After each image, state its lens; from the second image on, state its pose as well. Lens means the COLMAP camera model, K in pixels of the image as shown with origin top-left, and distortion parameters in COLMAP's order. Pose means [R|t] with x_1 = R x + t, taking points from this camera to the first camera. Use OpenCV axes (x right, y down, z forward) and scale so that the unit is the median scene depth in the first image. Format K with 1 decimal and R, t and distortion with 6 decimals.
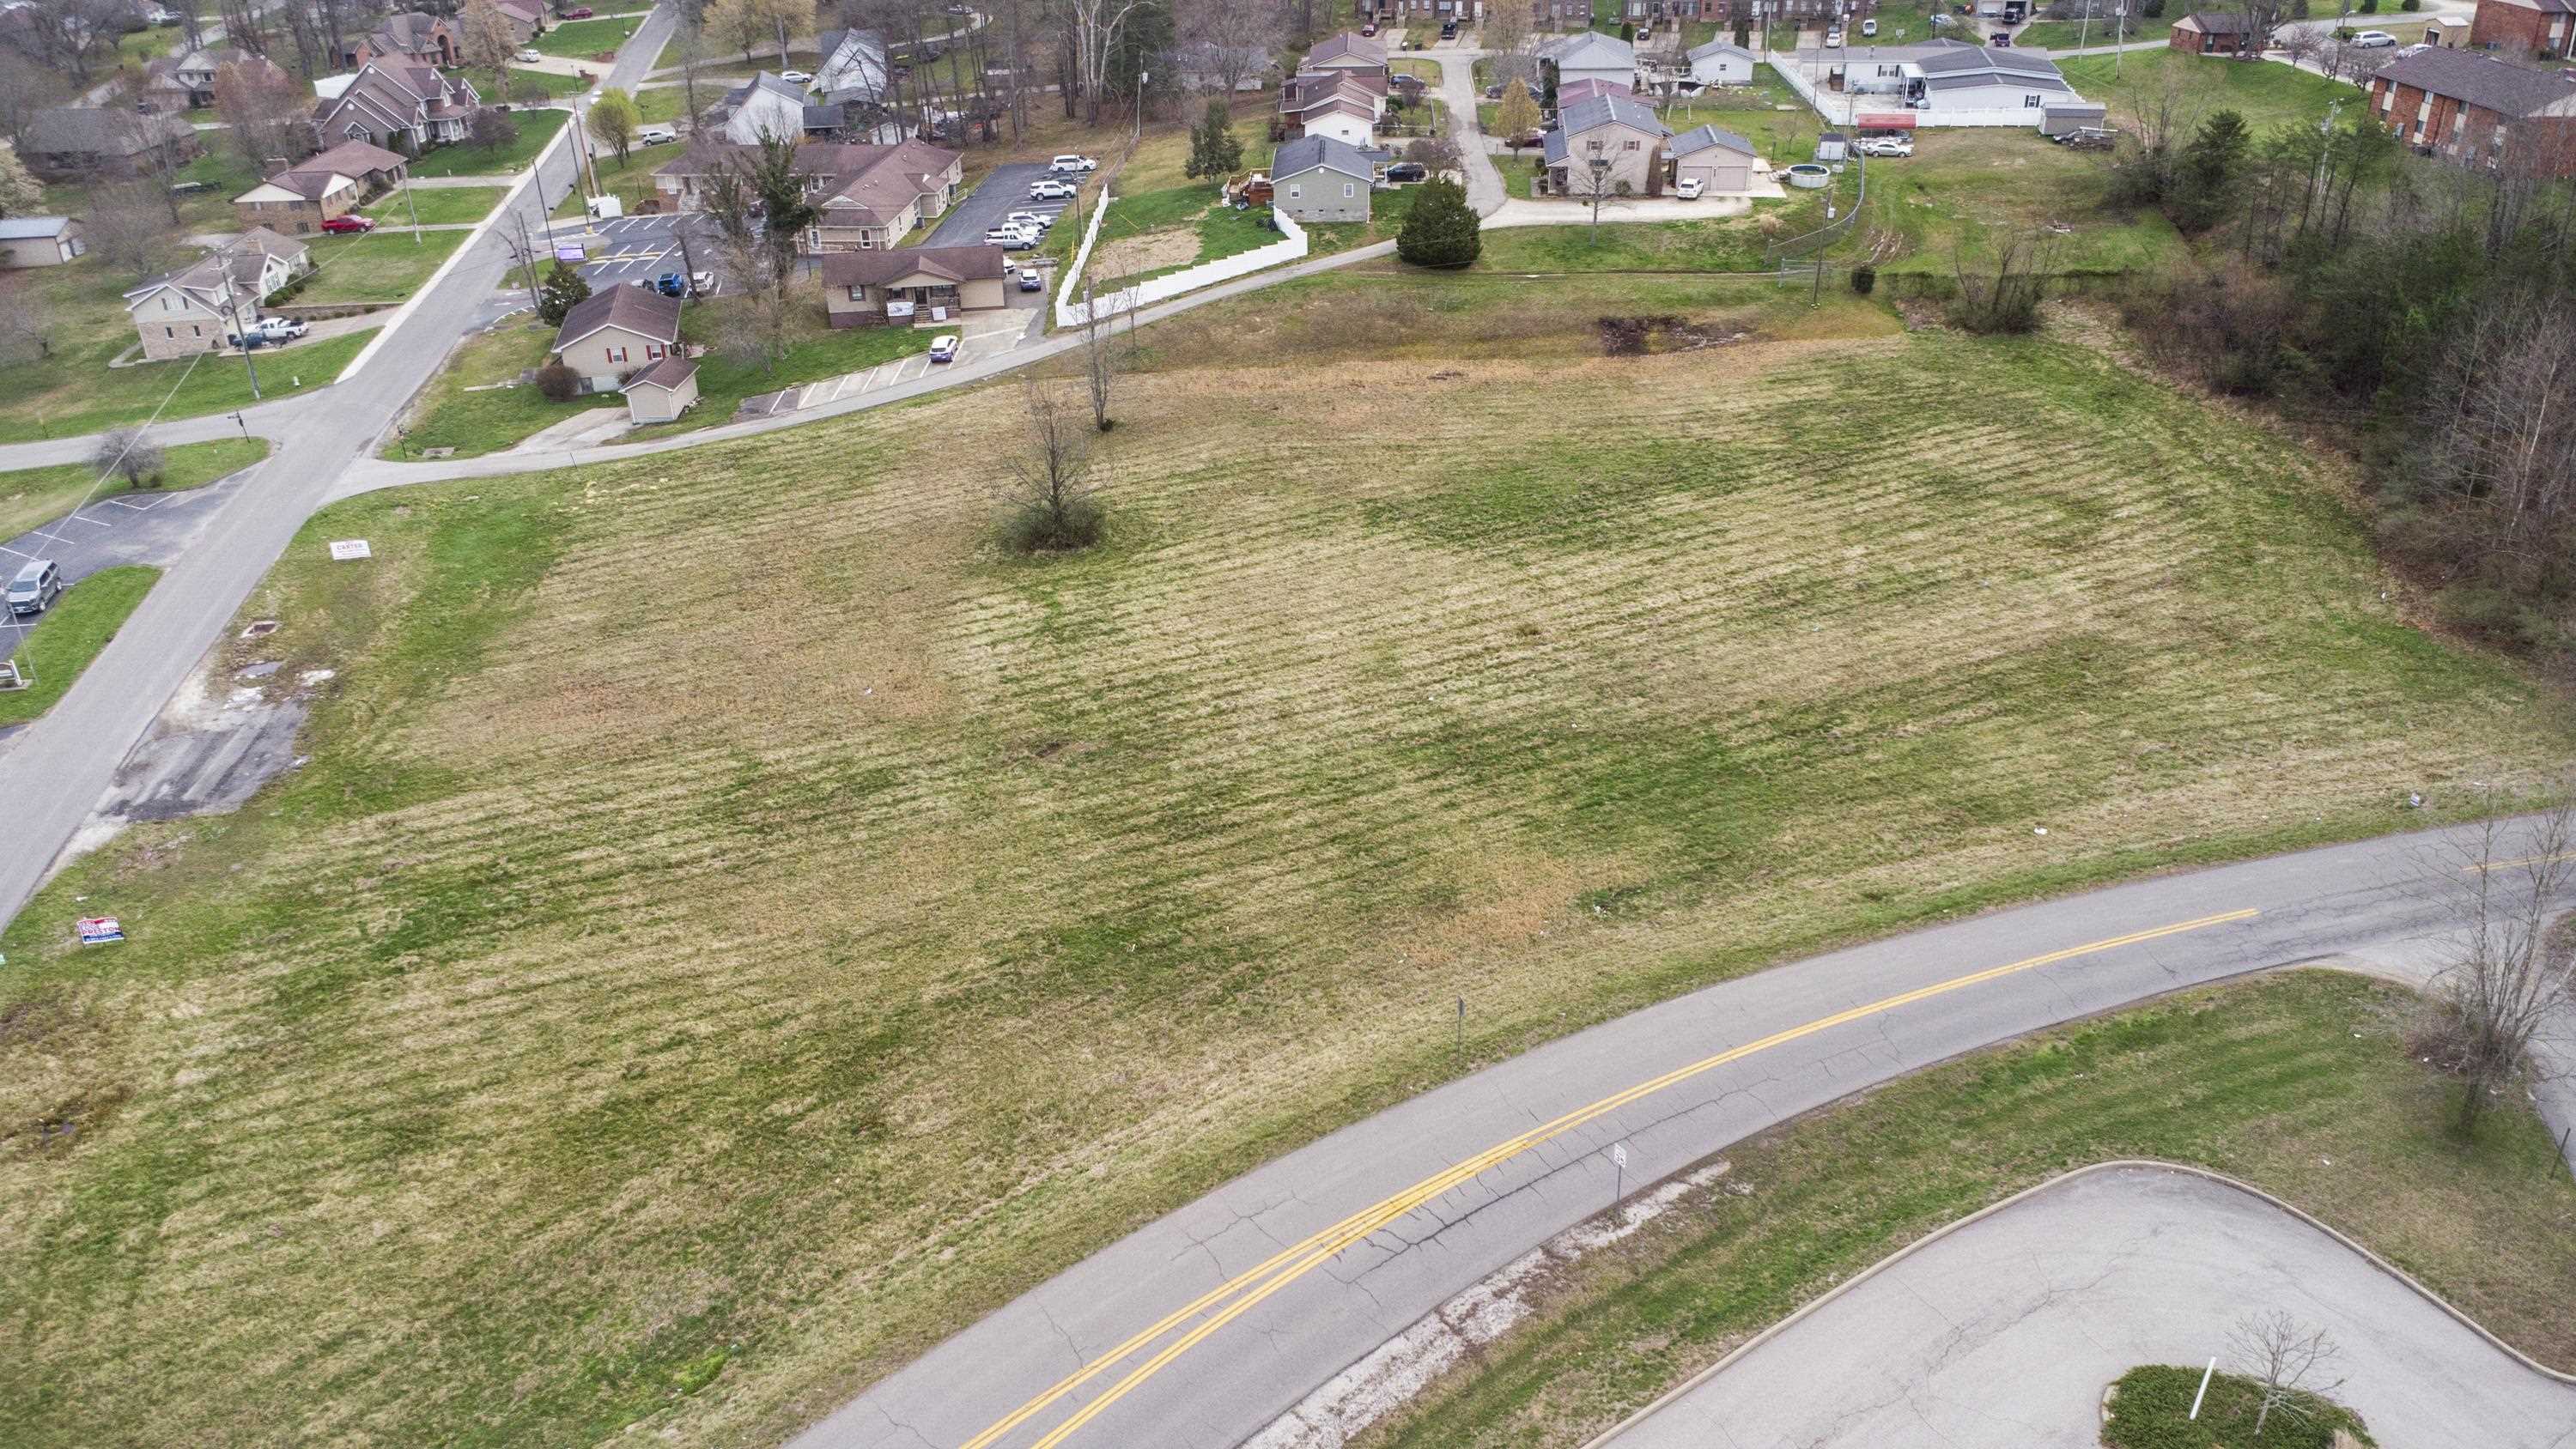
lens RADIAL K [[1861.4, 0, 1287.5], [0, 1861.4, 726.7], [0, 0, 1]] dist [0.036507, -0.049227]
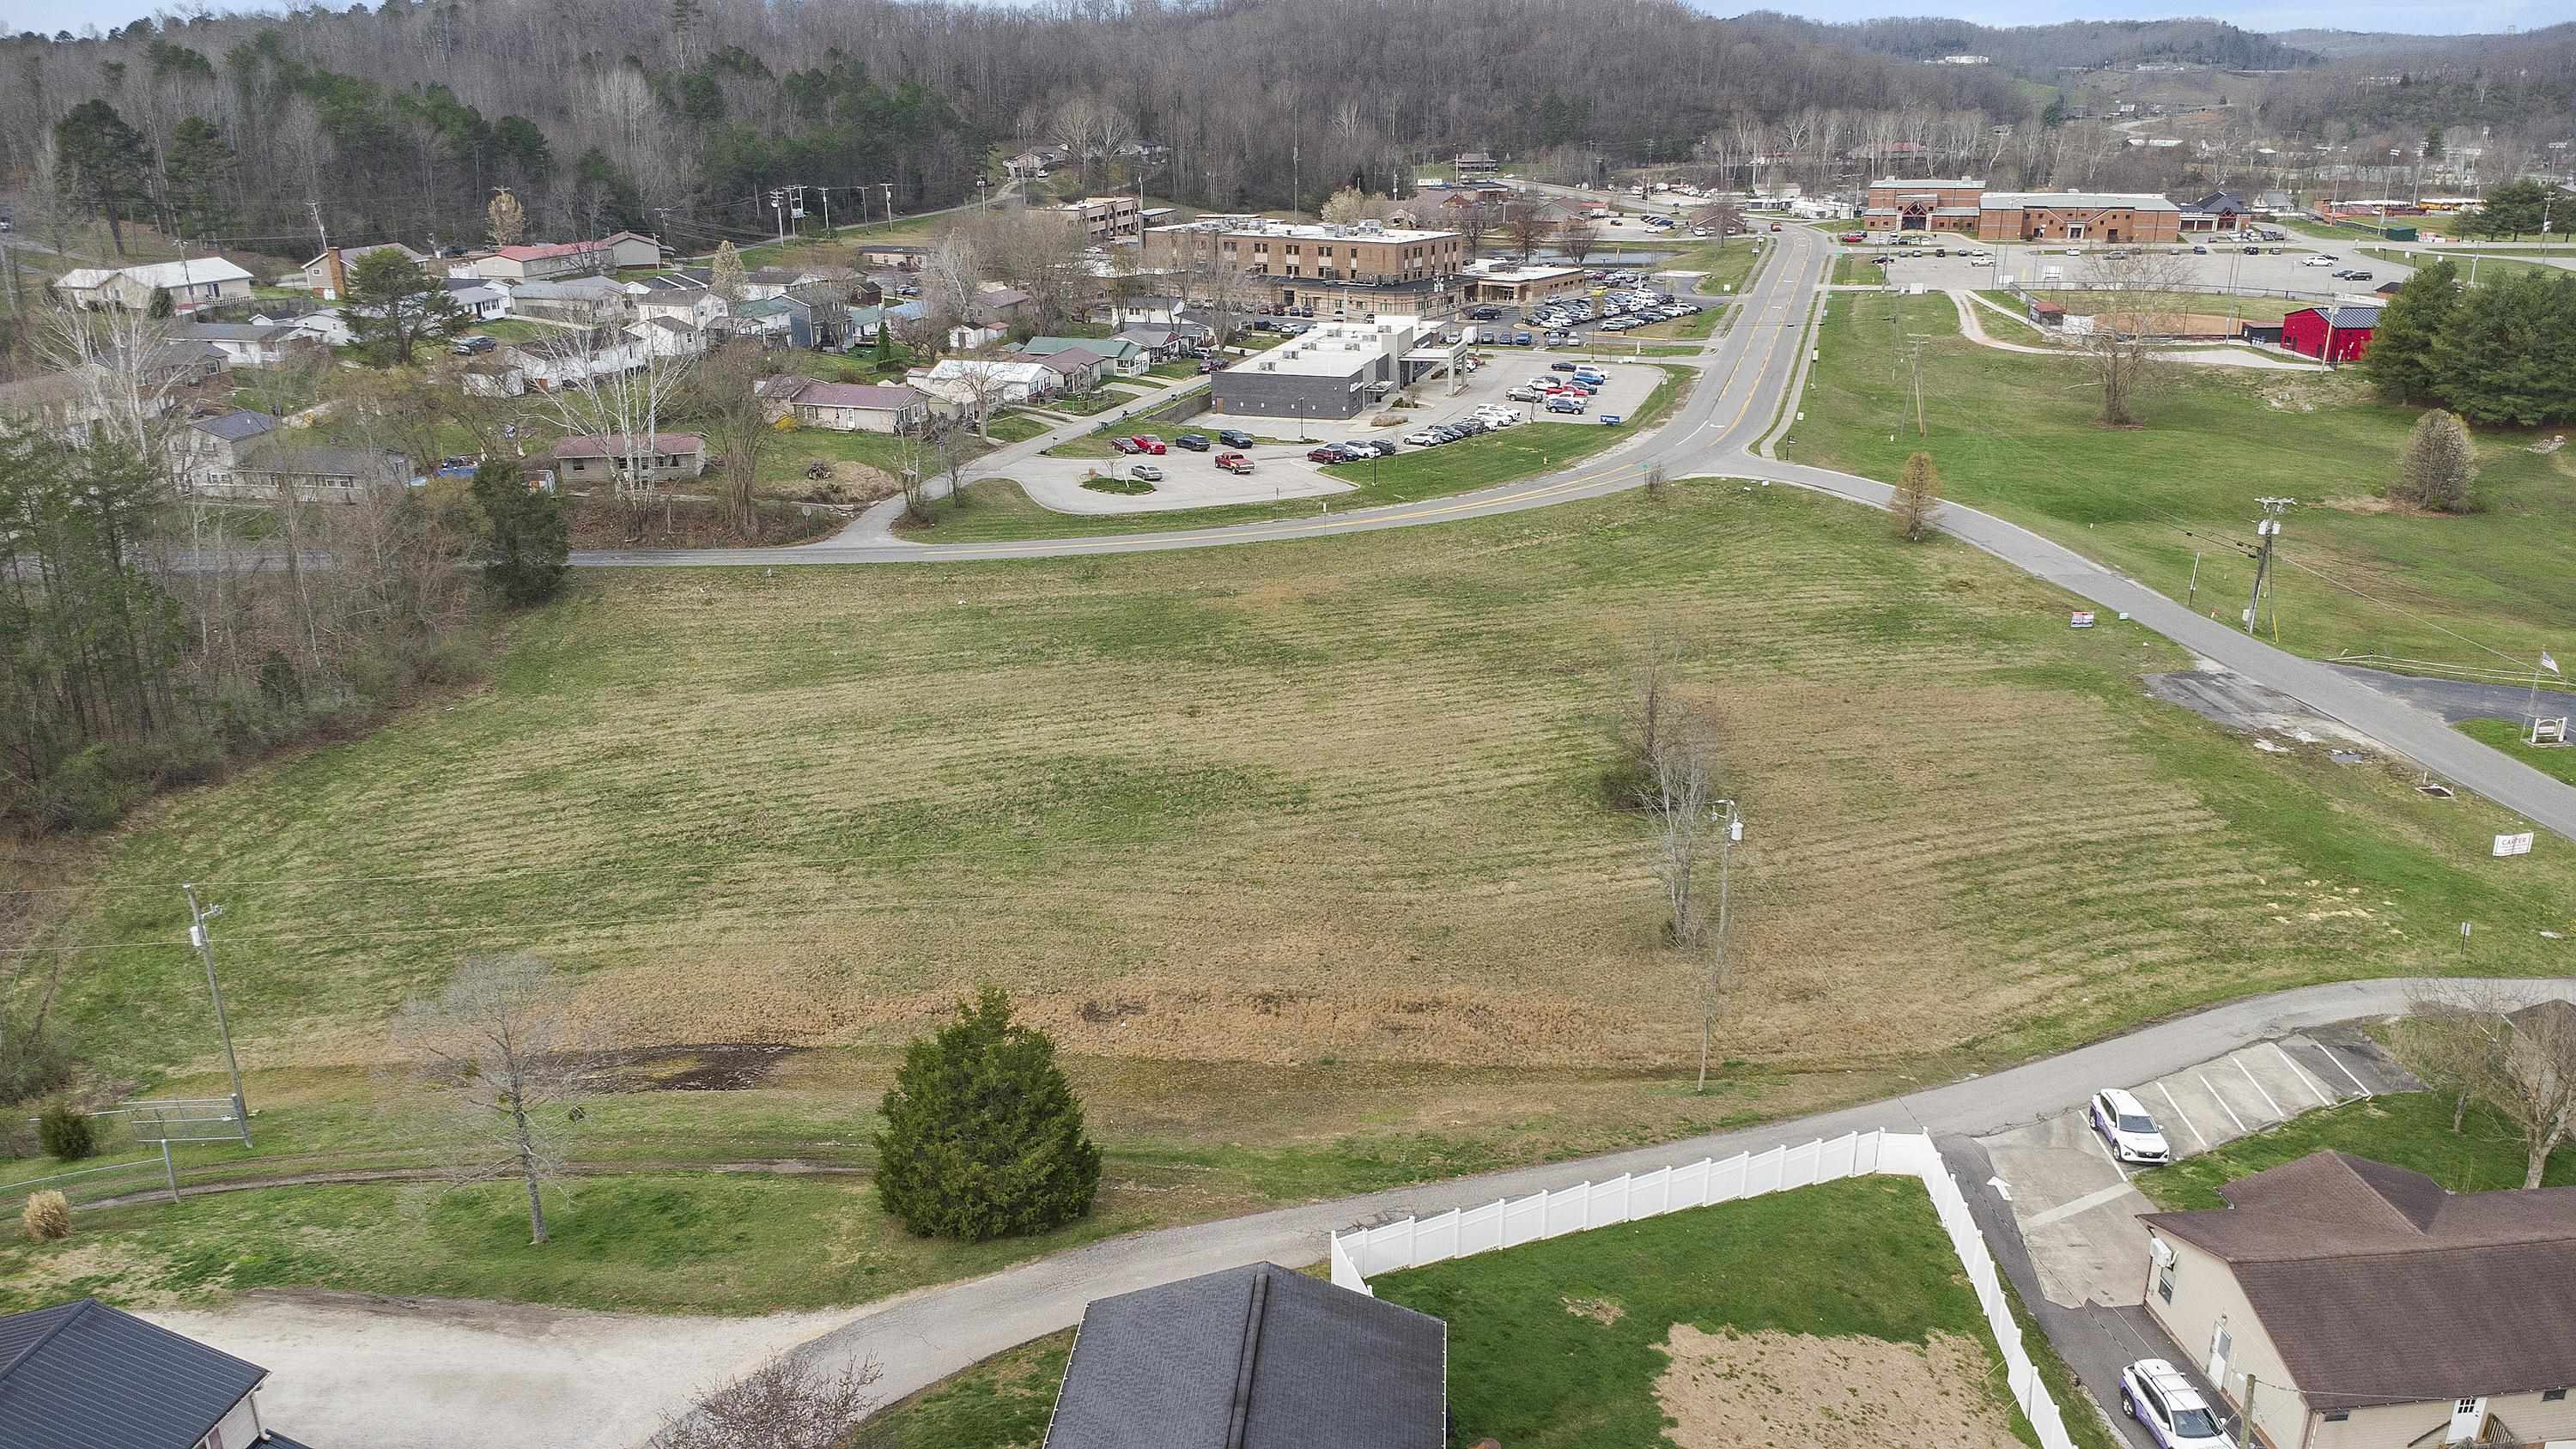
lens RADIAL K [[1861.4, 0, 1285.5], [0, 1861.4, 719.7], [0, 0, 1]] dist [0.036507, -0.049227]
pose [[-0.997819, 0.006571, 0.065677, -0.007164], [0.052806, 0.676452, 0.734591, -0.878569], [-0.039601, 0.736457, -0.675324, 1.747461]]
